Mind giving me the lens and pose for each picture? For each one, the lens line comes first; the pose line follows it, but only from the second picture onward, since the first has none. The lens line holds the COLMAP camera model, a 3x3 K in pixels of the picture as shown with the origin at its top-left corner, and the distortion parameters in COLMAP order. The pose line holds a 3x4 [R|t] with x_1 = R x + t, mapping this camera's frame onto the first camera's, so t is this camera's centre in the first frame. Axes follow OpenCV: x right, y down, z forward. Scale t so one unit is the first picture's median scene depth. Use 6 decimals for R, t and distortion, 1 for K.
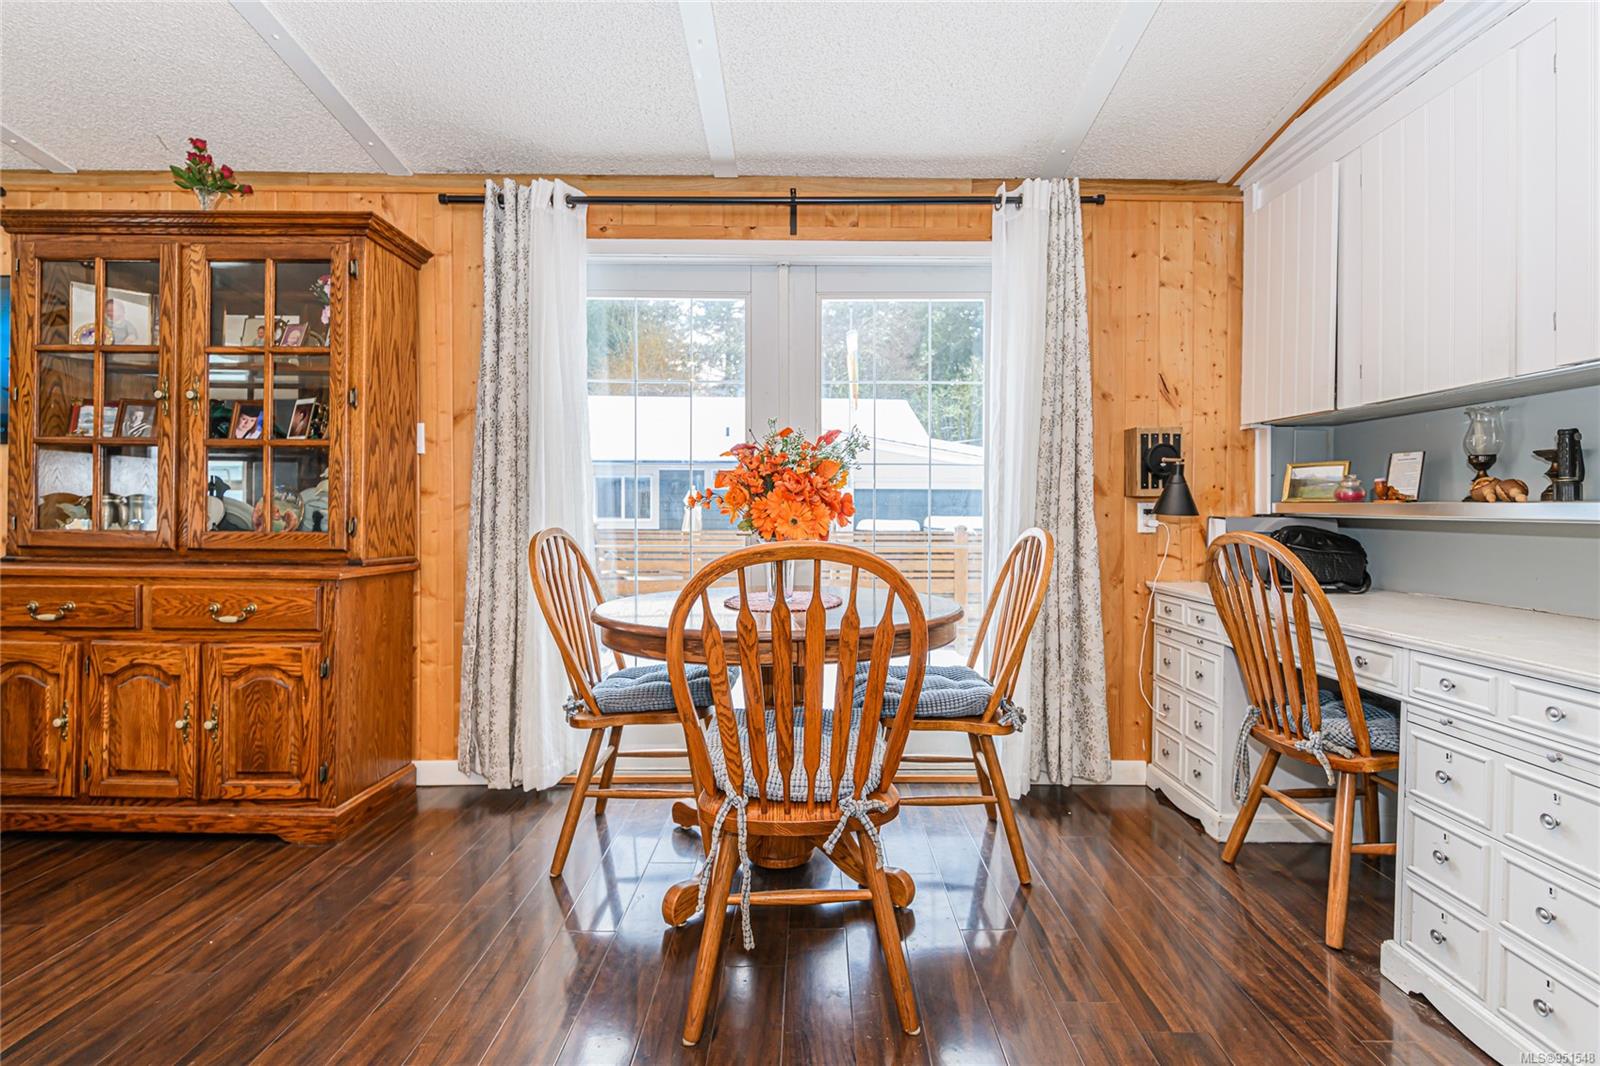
lens RADIAL K [[742.6, 0, 832.1], [0, 742.6, 542.7], [0, 0, 1]] dist [-0.000398, 0.000048]
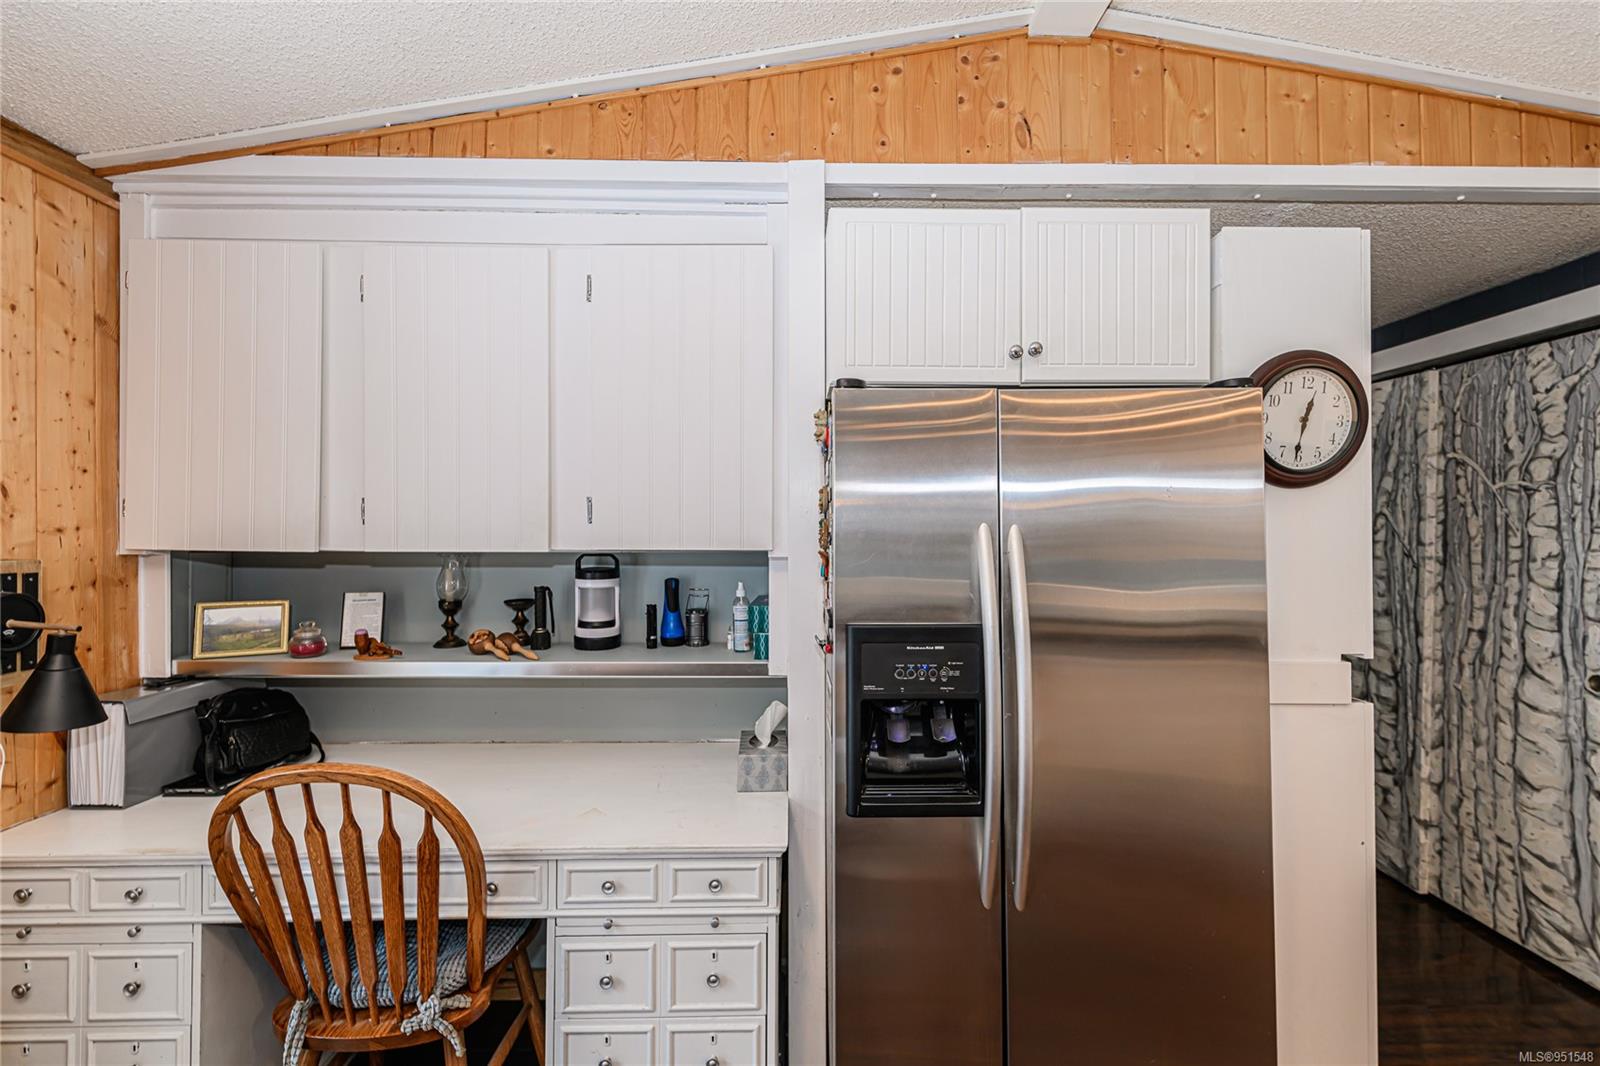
lens RADIAL K [[708.2, 0, 806.6], [0, 708.2, 531.2], [0, 0, 1]] dist [-0.000258, 0.000227]
pose [[0.012834, 0.006194, 0.999898, -0.064404], [0.039174, 0.999210, -0.006692, -0.151425], [-0.999150, 0.039256, 0.012581, 0.406376]]
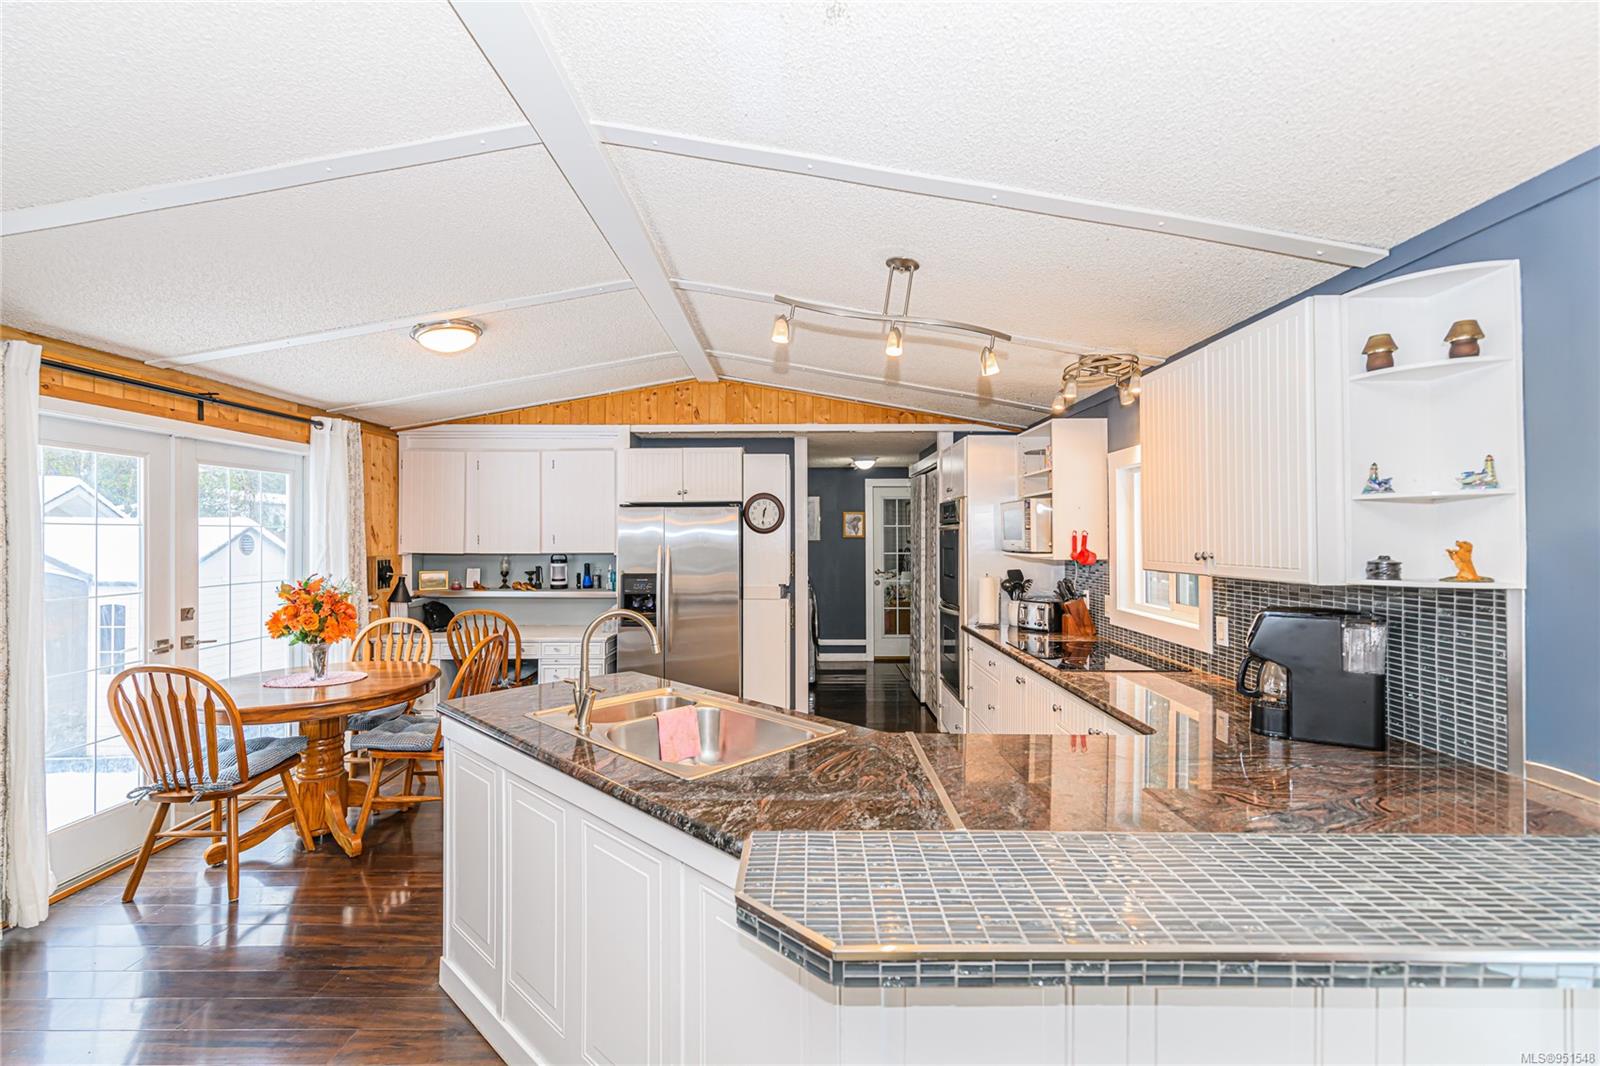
lens RADIAL K [[693.6, 0, 796.2], [0, 693.6, 531.5], [0, 0, 1]] dist [0.001369, 0.000553]
pose [[0.023959, 0.006228, 0.999694, -1.313056], [0.040457, 0.999155, -0.007195, -0.164350], [-0.998894, 0.040617, 0.023686, -0.101250]]
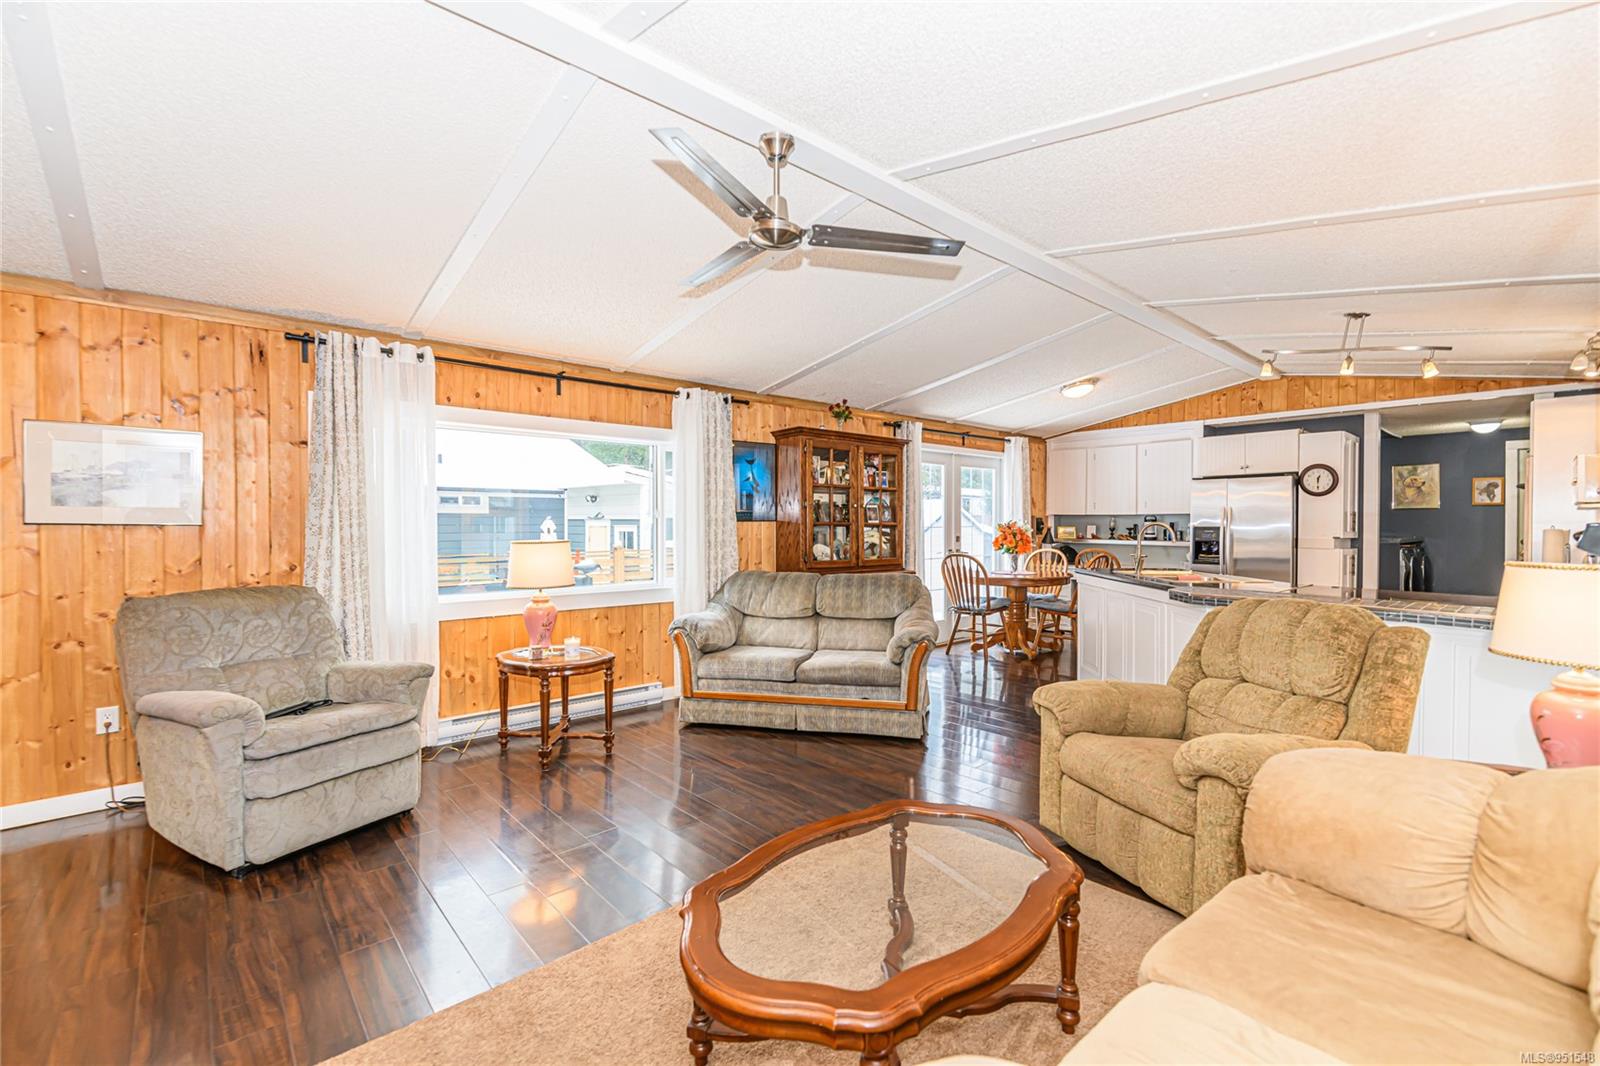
lens RADIAL K [[679.3, 0, 800.0], [0, 679.3, 533.0], [0, 0, 1]] dist [-0.015011, 0.000266]
pose [[0.760577, -0.011359, 0.649149, -2.231834], [0.025931, 0.999581, -0.012891, -0.070171], [-0.648730, 0.026637, 0.760552, -0.547057]]
